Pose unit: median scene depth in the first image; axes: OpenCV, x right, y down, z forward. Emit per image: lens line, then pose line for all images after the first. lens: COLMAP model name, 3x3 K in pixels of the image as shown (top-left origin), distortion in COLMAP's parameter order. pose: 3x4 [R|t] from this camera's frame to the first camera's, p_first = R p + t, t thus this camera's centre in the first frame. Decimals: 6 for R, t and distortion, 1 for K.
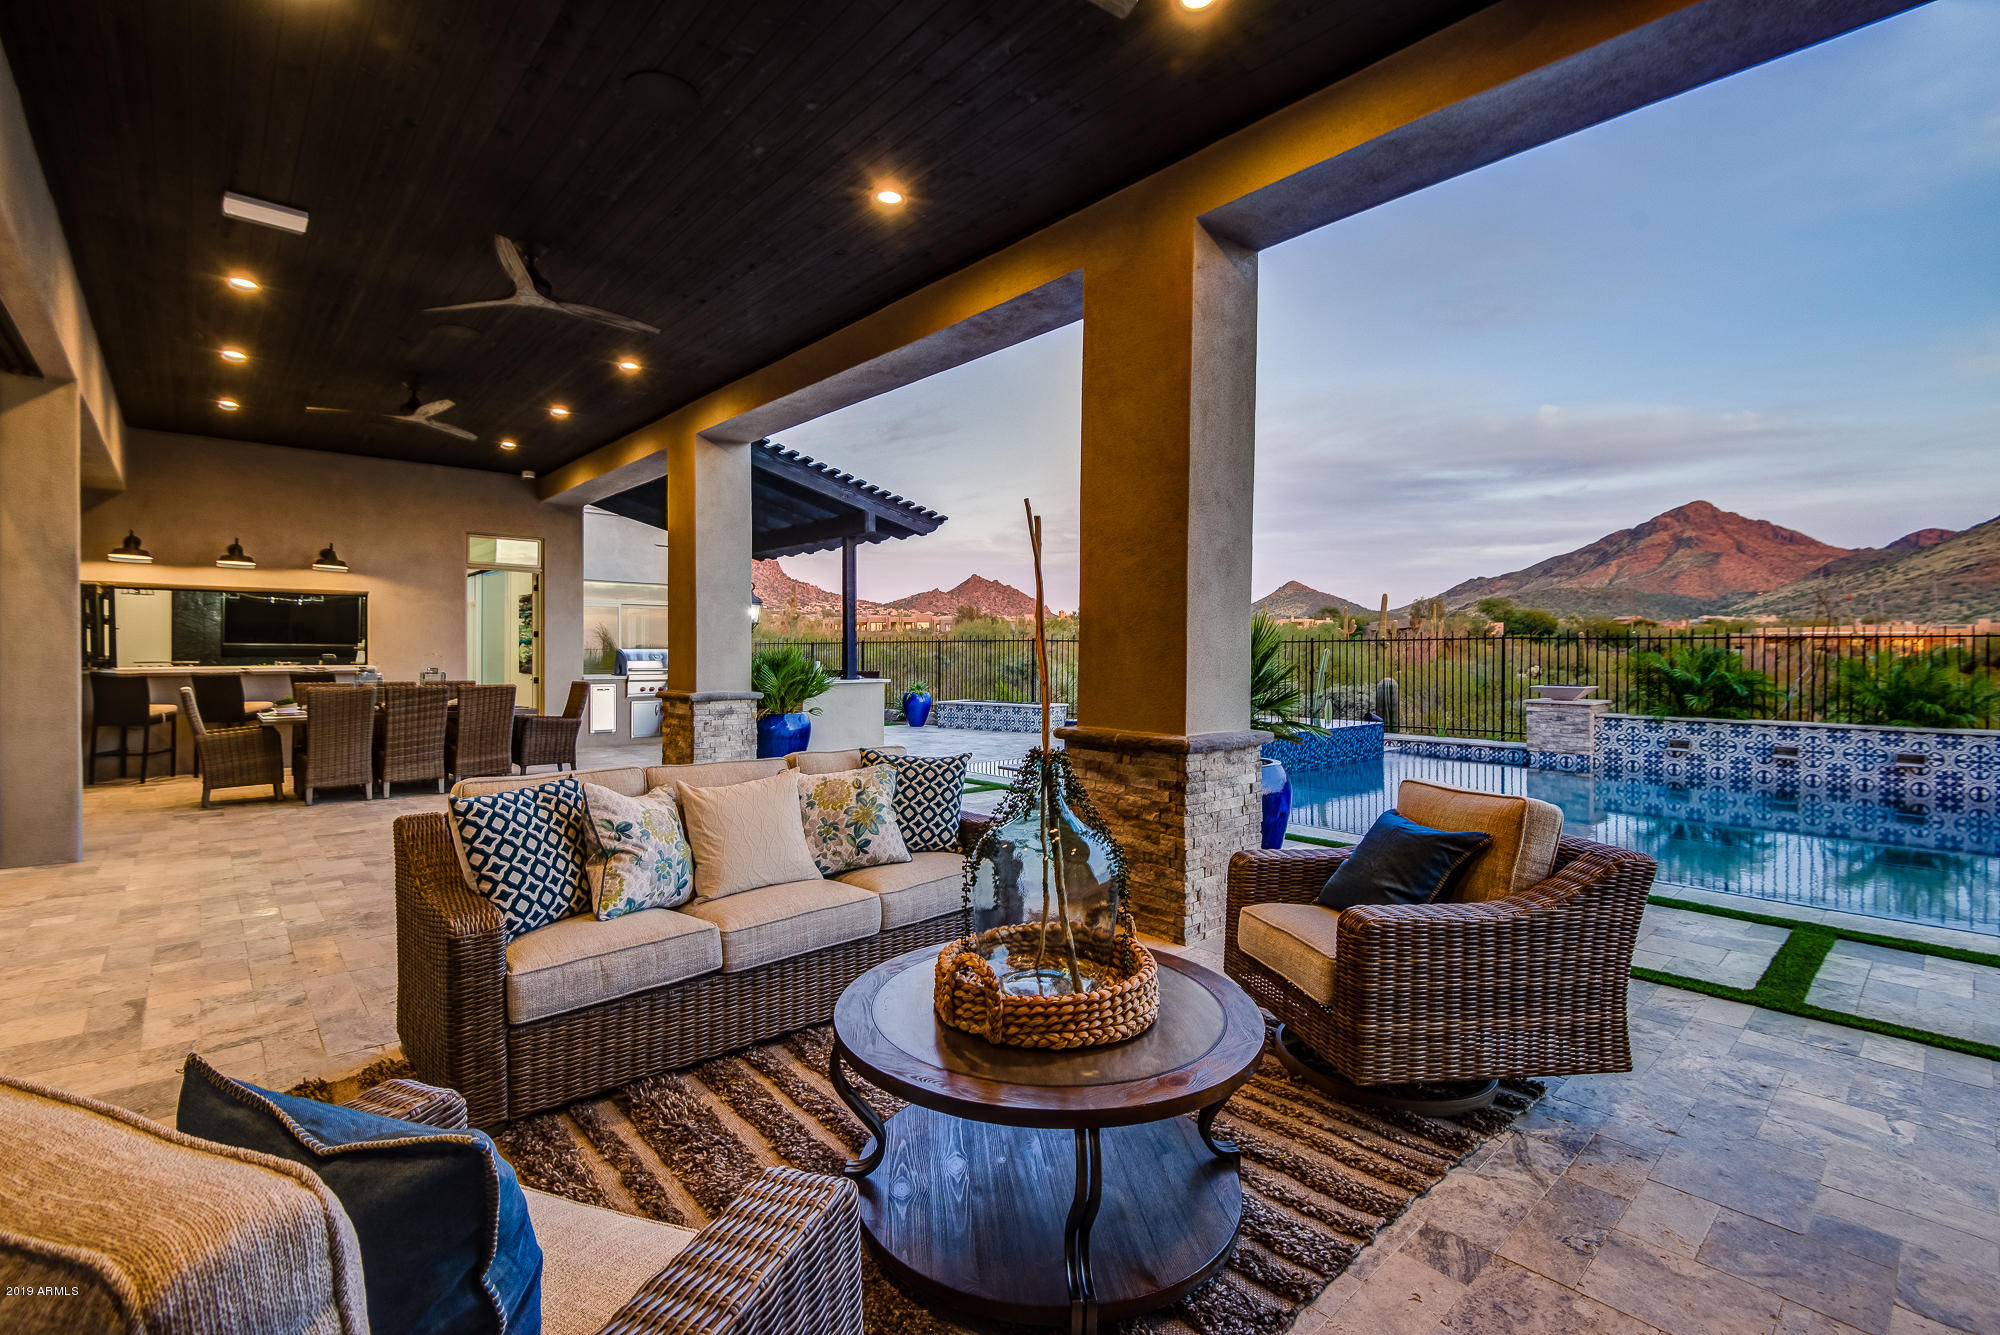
lens RADIAL K [[881.3, 0, 982.6], [0, 881.3, 637.1], [0, 0, 1]] dist [-0.014798, -0.002067]
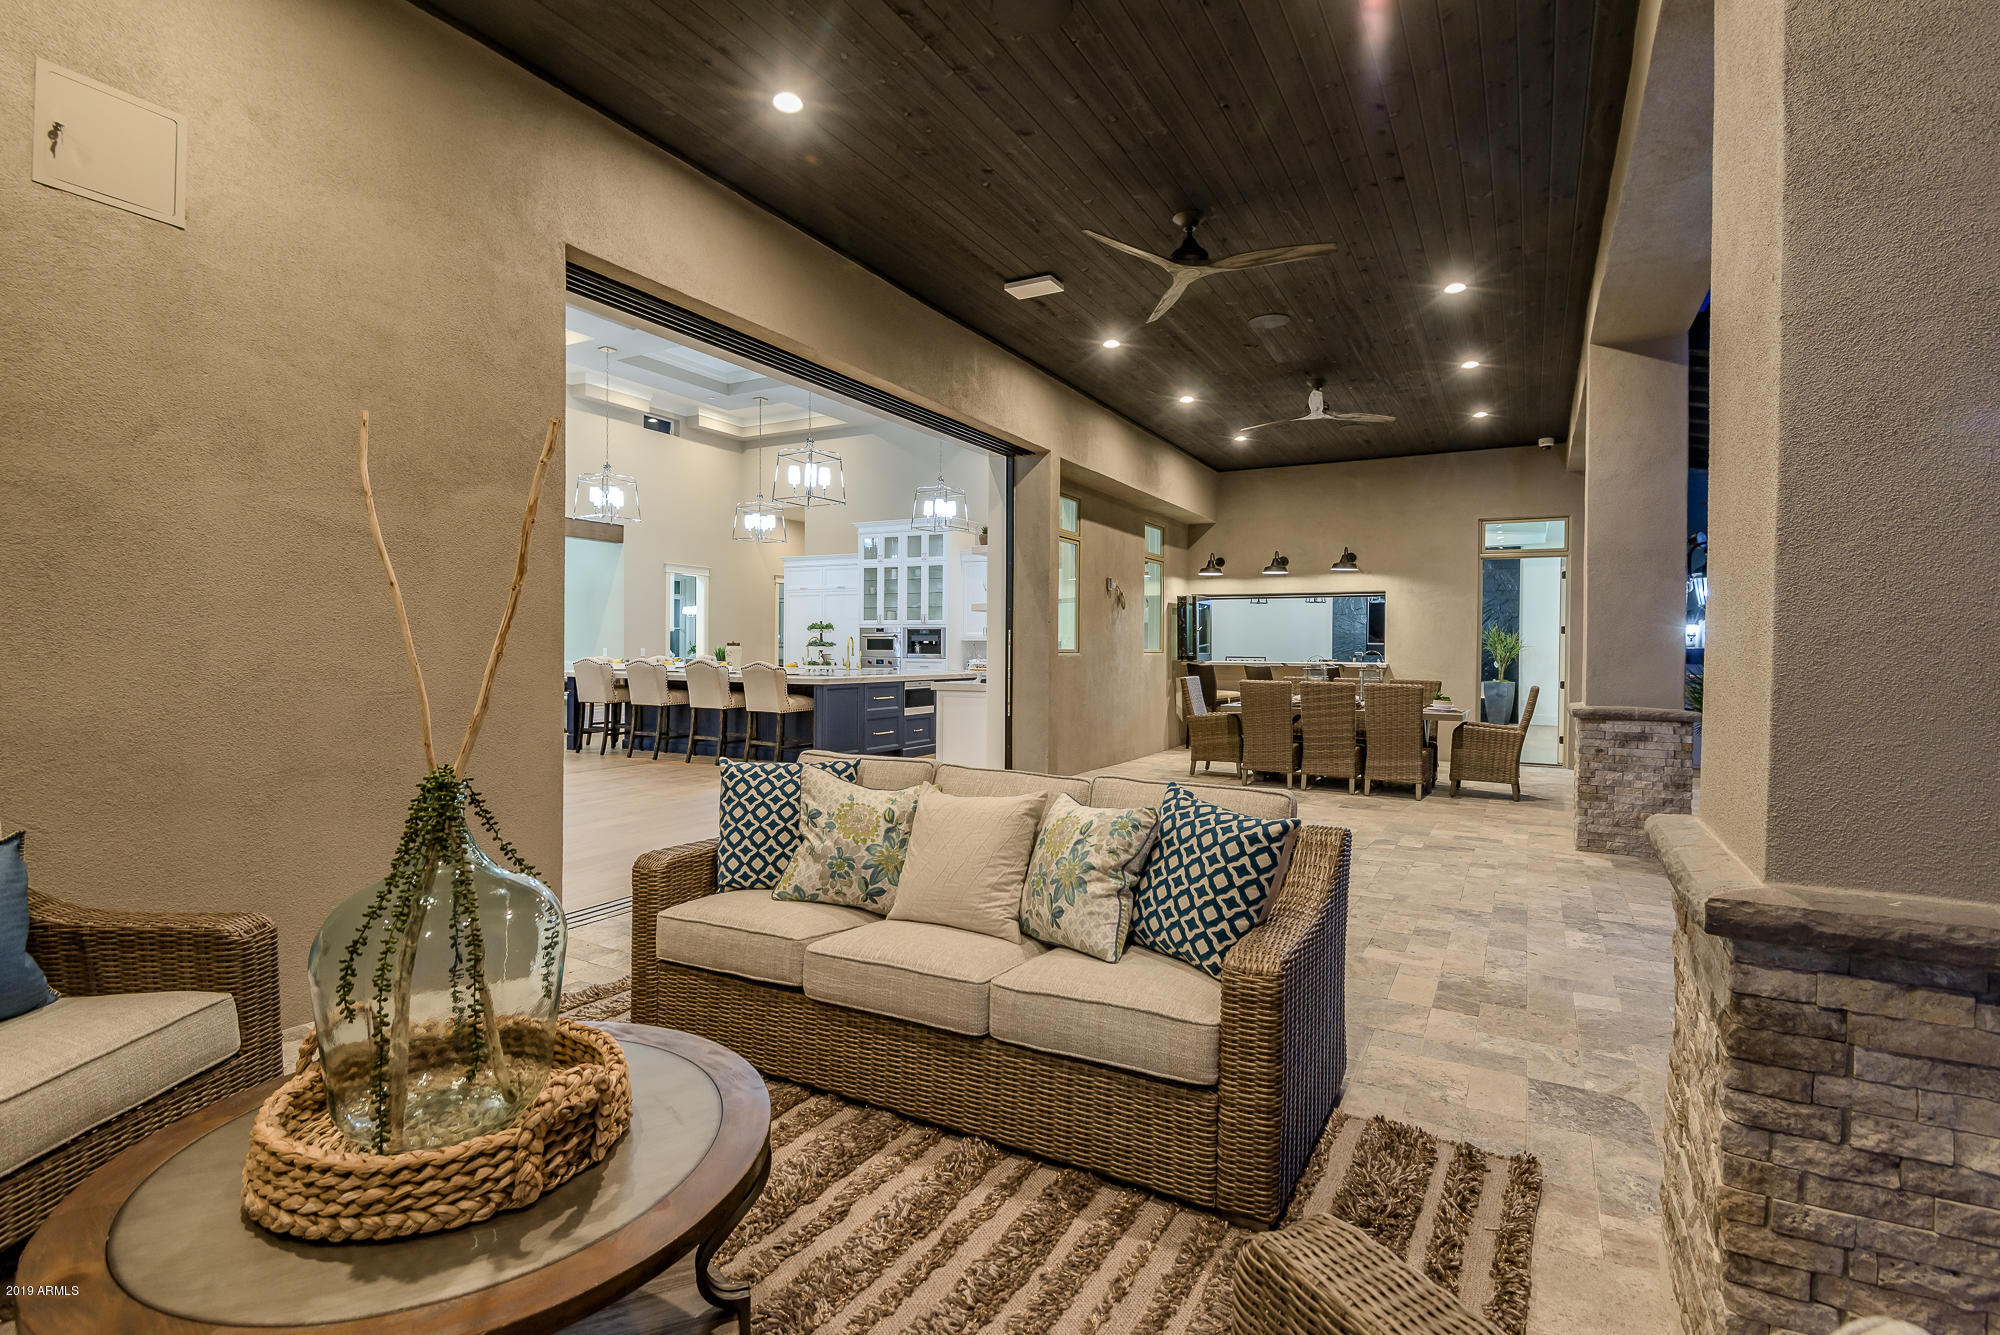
lens RADIAL K [[911.0, 0, 991.0], [0, 911.0, 650.2], [0, 0, 1]] dist [0.013918, -0.000062]
pose [[0.323422, 0.004401, -0.946245, 0.630340], [0.008670, 0.999933, 0.007613, 0.021426], [0.946215, -0.010666, 0.323362, 0.849850]]
